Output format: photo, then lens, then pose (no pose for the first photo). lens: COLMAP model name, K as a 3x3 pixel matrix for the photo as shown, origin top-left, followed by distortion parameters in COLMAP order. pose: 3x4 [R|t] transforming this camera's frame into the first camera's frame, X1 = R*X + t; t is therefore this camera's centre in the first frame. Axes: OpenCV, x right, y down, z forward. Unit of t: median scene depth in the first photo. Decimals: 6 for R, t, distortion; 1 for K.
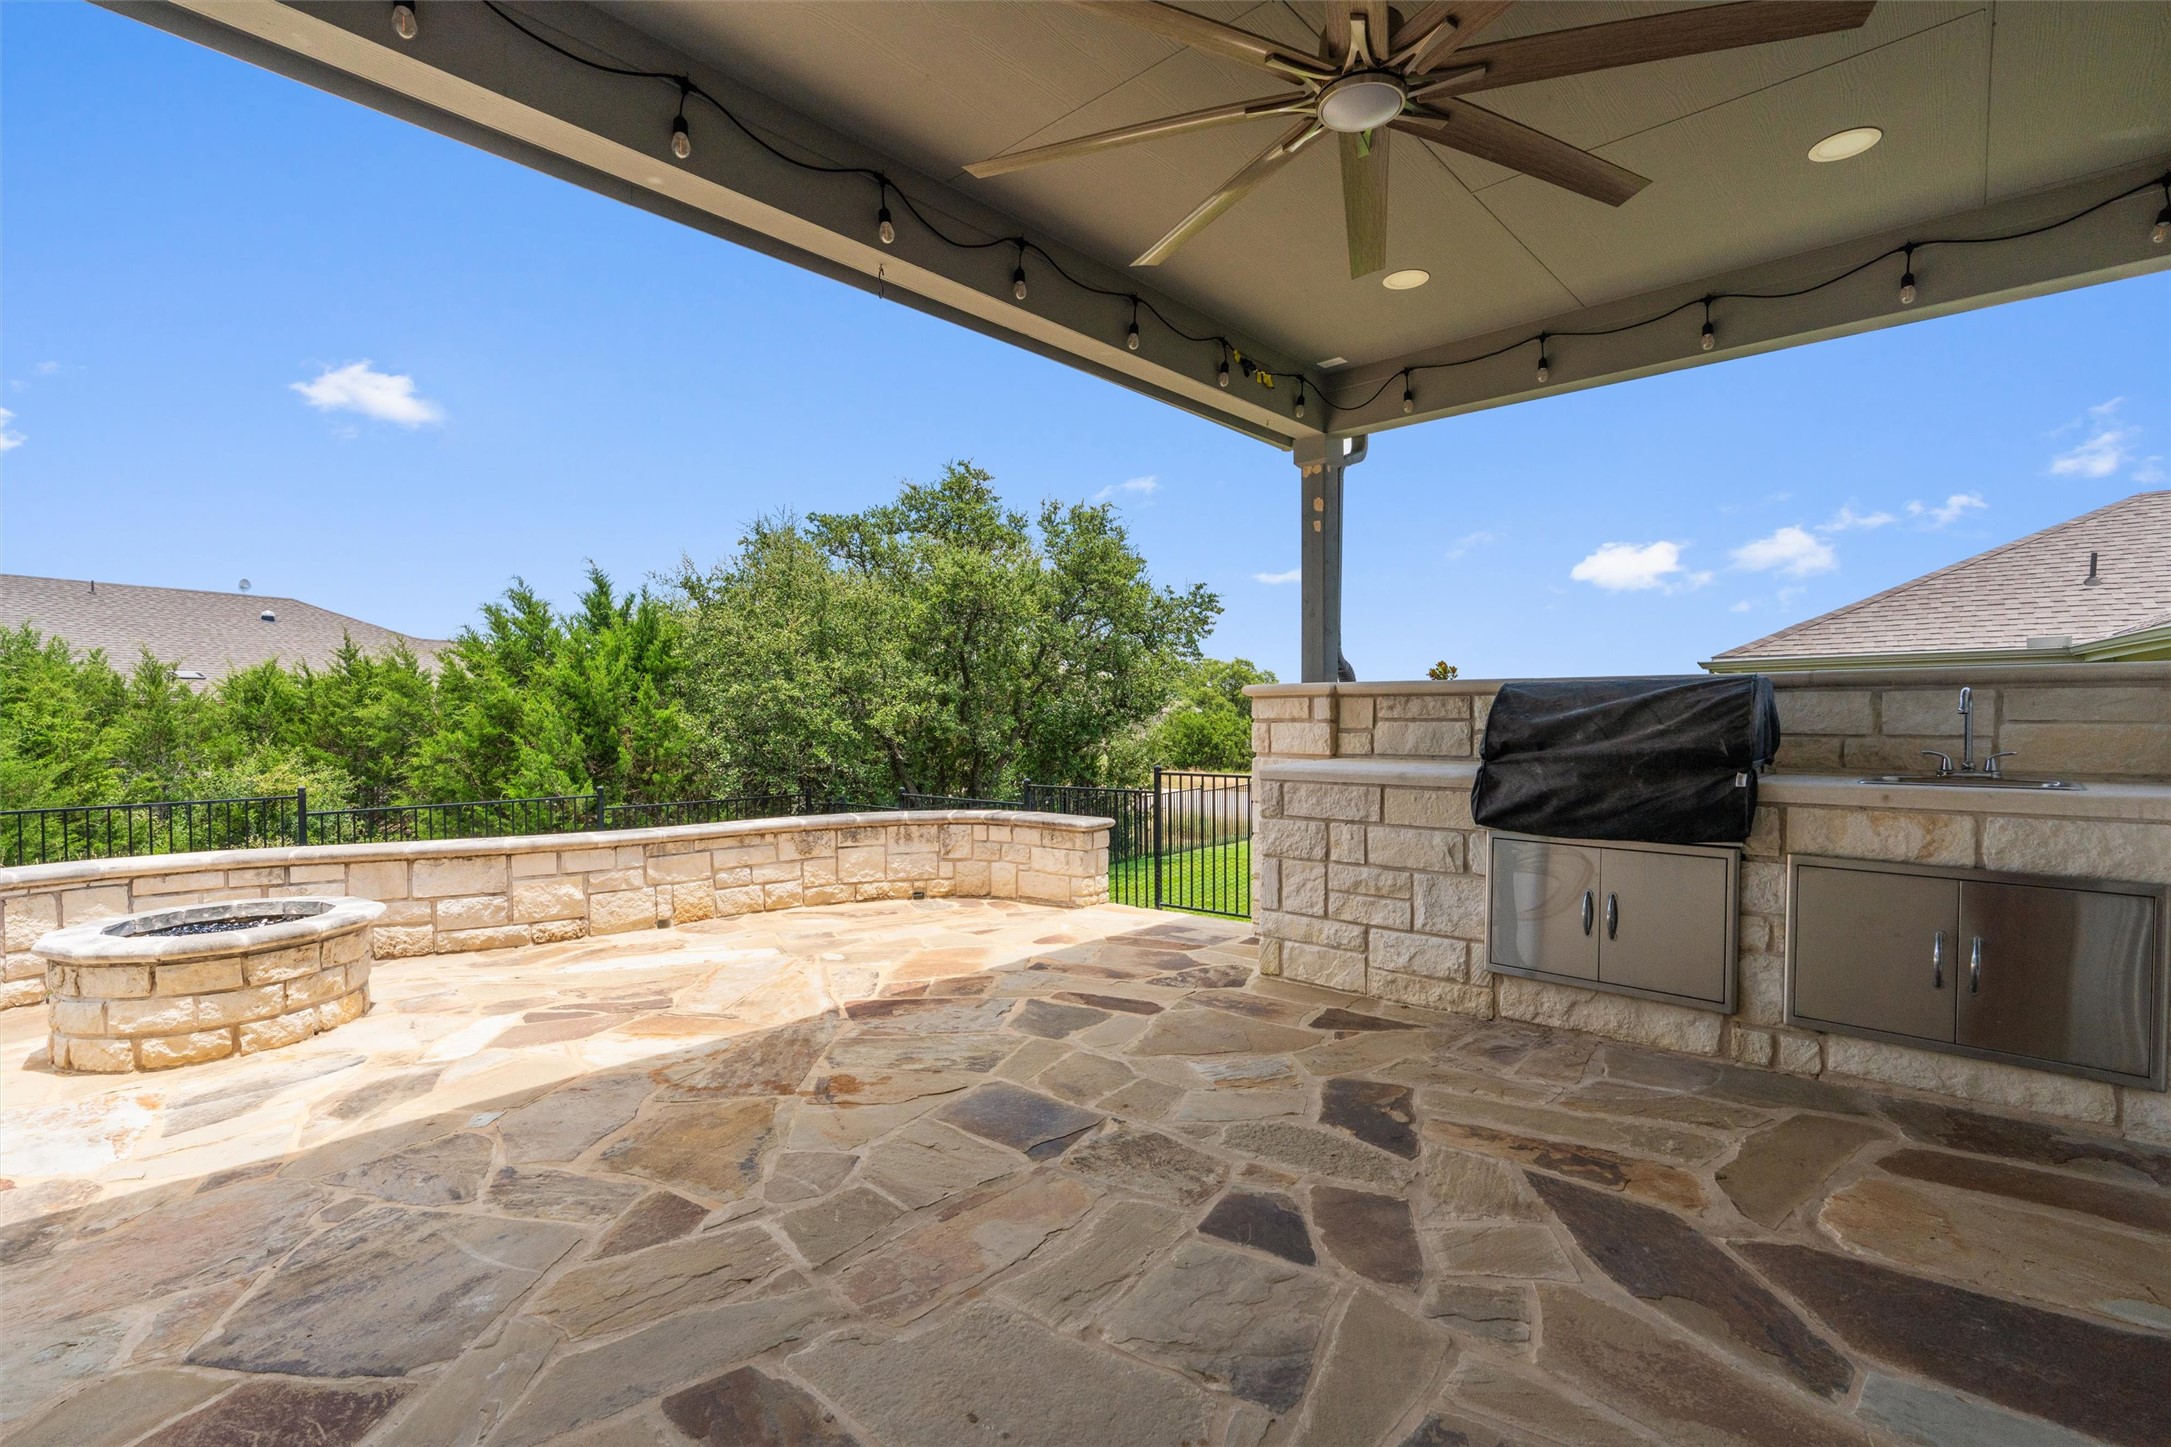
lens RADIAL K [[977.6, 0, 1095.7], [0, 977.6, 722.7], [0, 0, 1]] dist [-0.012813, 0.005300]
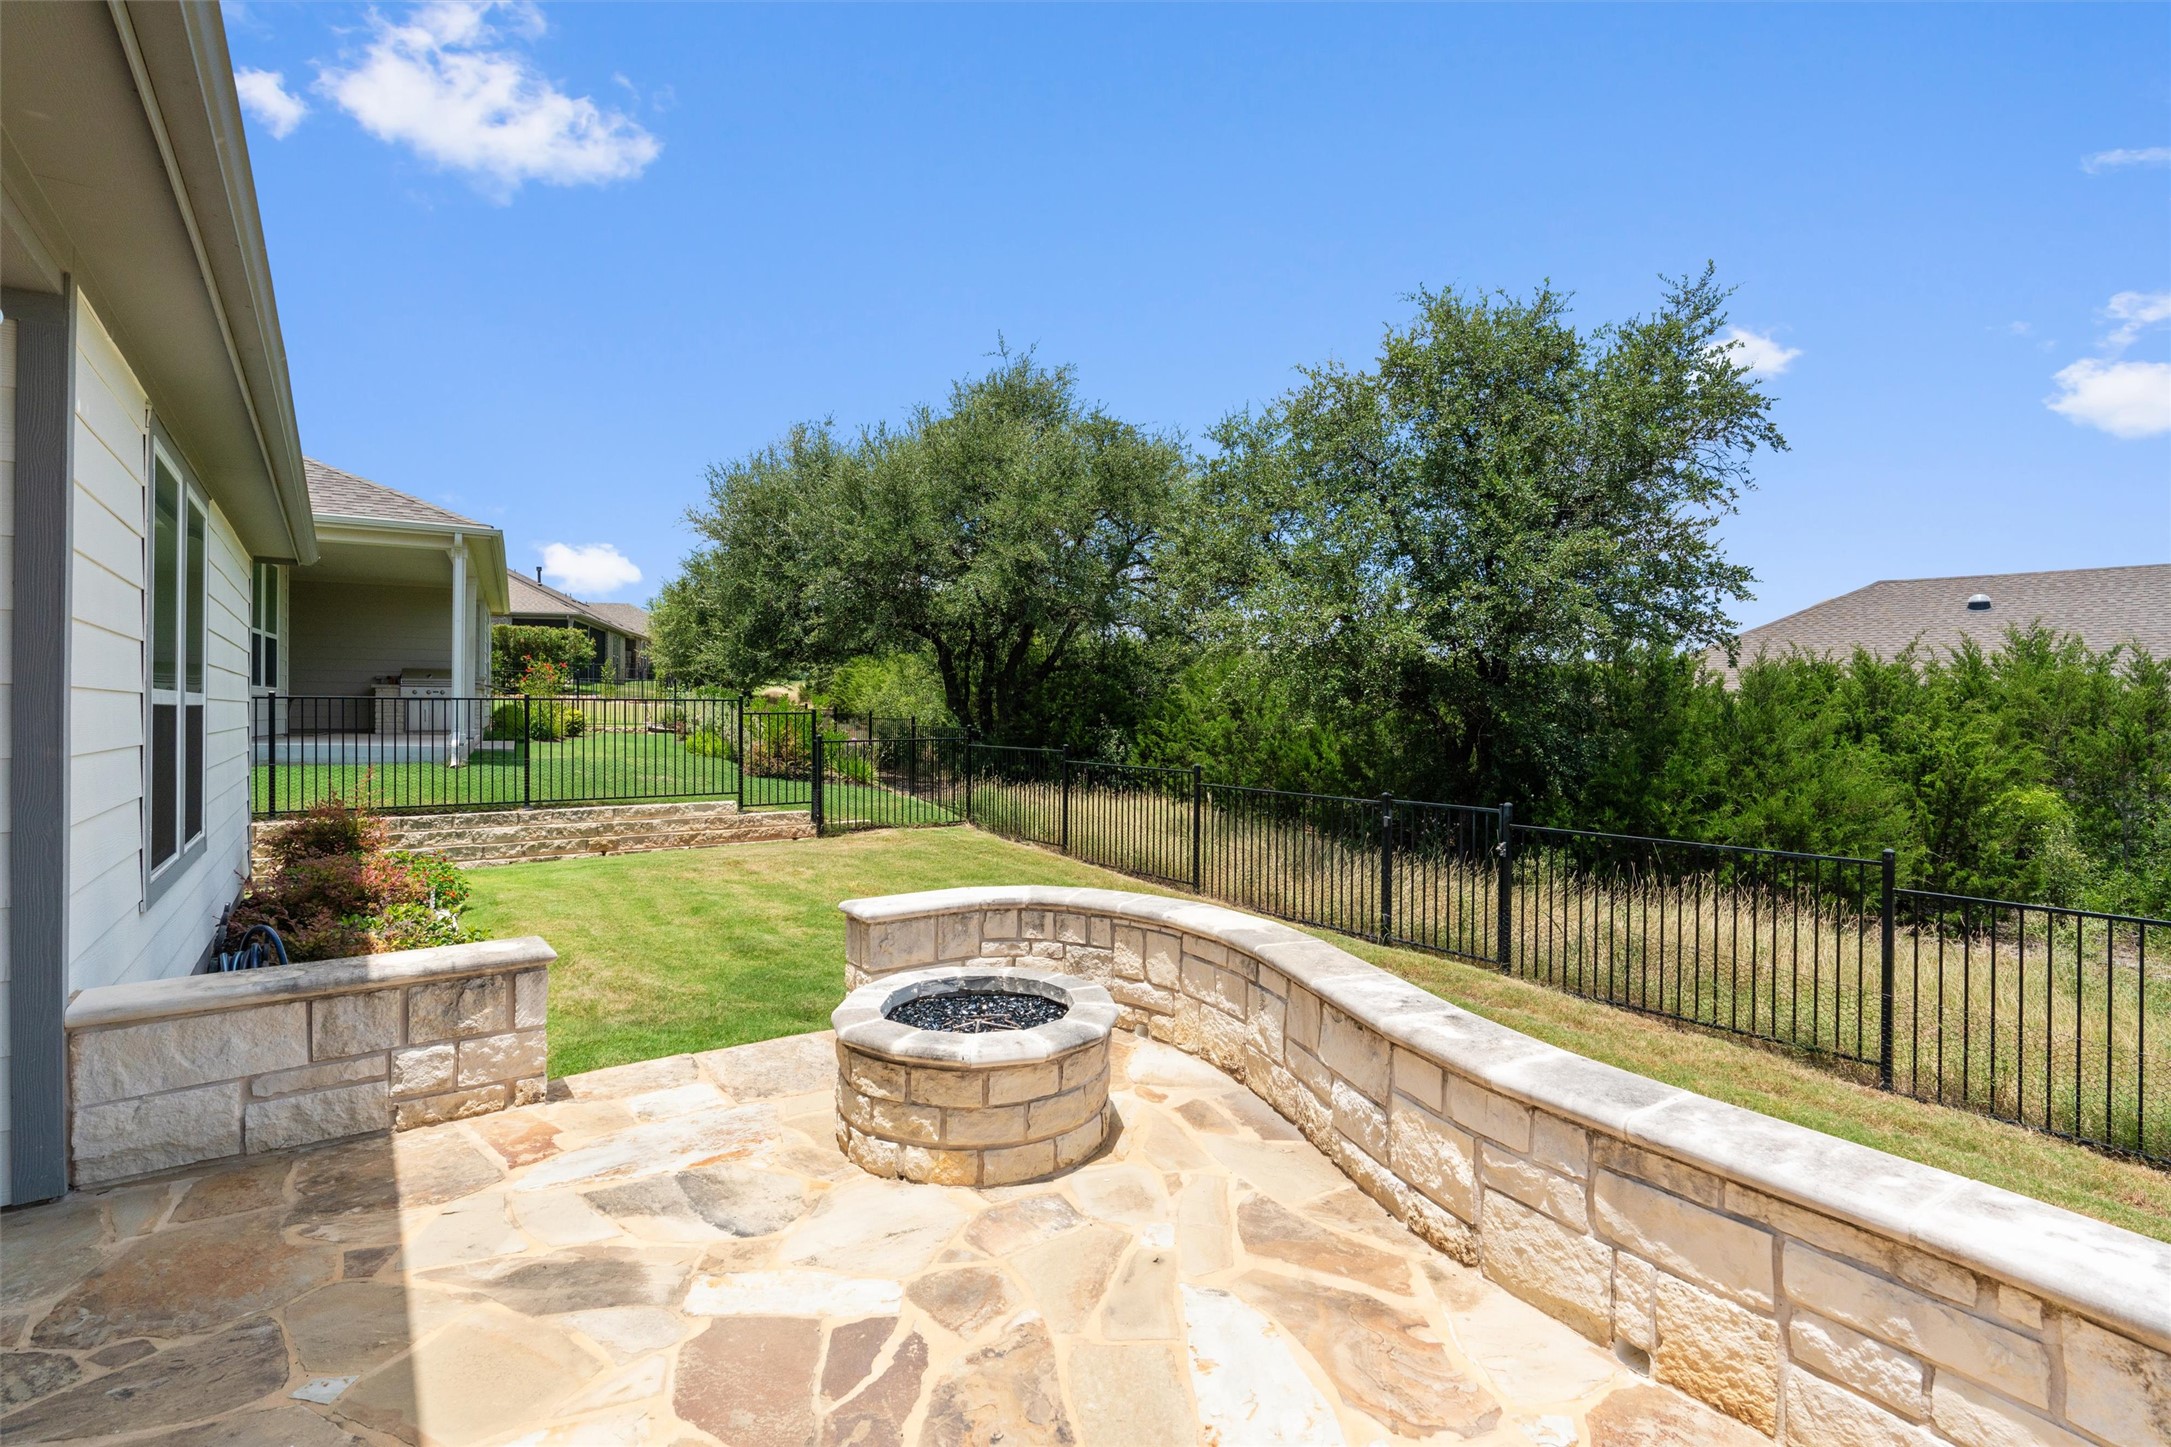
lens RADIAL K [[977.6, 0, 1088.3], [0, 977.6, 721.6], [0, 0, 1]] dist [-0.012813, 0.005300]
pose [[-0.201789, 0.012640, -0.979347, -0.027273], [-0.006371, 0.999879, 0.014218, -0.048850], [0.979408, 0.009109, -0.201684, 0.871673]]
